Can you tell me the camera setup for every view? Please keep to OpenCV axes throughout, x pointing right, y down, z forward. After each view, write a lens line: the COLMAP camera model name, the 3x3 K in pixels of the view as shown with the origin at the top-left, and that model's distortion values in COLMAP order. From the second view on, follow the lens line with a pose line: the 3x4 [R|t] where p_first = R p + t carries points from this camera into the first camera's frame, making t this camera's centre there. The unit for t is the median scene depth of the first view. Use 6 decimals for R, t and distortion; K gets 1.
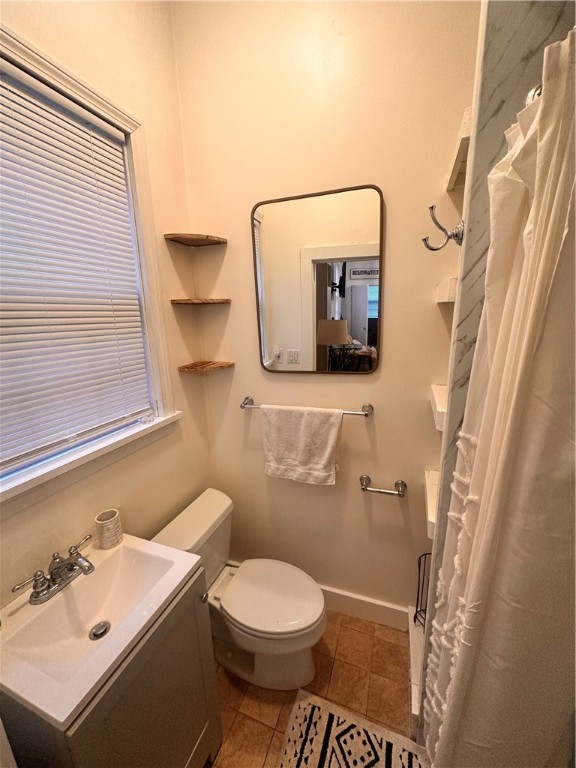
lens RADIAL K [[306.6, 0, 288.0], [0, 306.6, 384.0], [0, 0, 1]] dist [-0.002399, 0.000663]
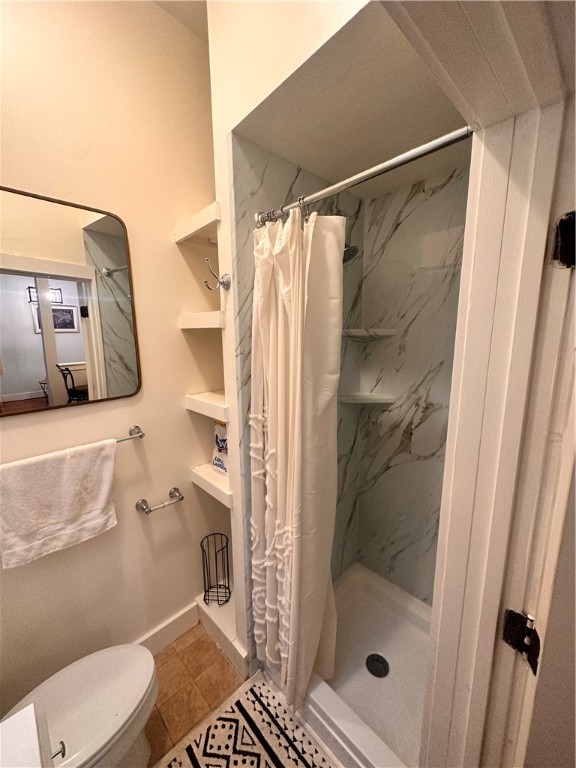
lens RADIAL K [[306.6, 0, 288.0], [0, 306.6, 384.0], [0, 0, 1]] dist [-0.002399, 0.000663]
pose [[0.429699, -0.122181, 0.894668, -0.393573], [0.204151, 0.978294, 0.035550, -0.002803], [-0.879592, 0.167371, 0.445315, 0.094952]]
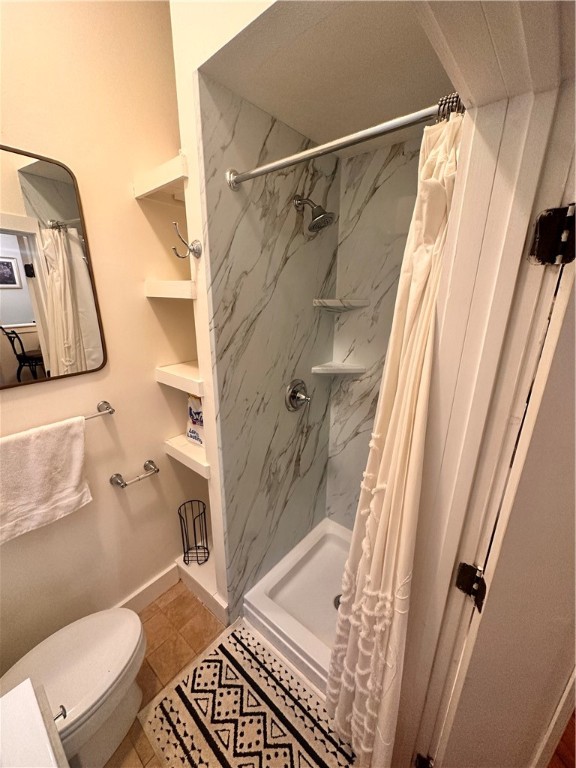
lens RADIAL K [[306.6, 0, 288.0], [0, 306.6, 384.0], [0, 0, 1]] dist [-0.002399, 0.000663]
pose [[0.334387, -0.240399, 0.911259, -0.396326], [0.198998, 0.963129, 0.181061, -0.045589], [-0.921187, 0.120794, 0.369897, 0.109708]]
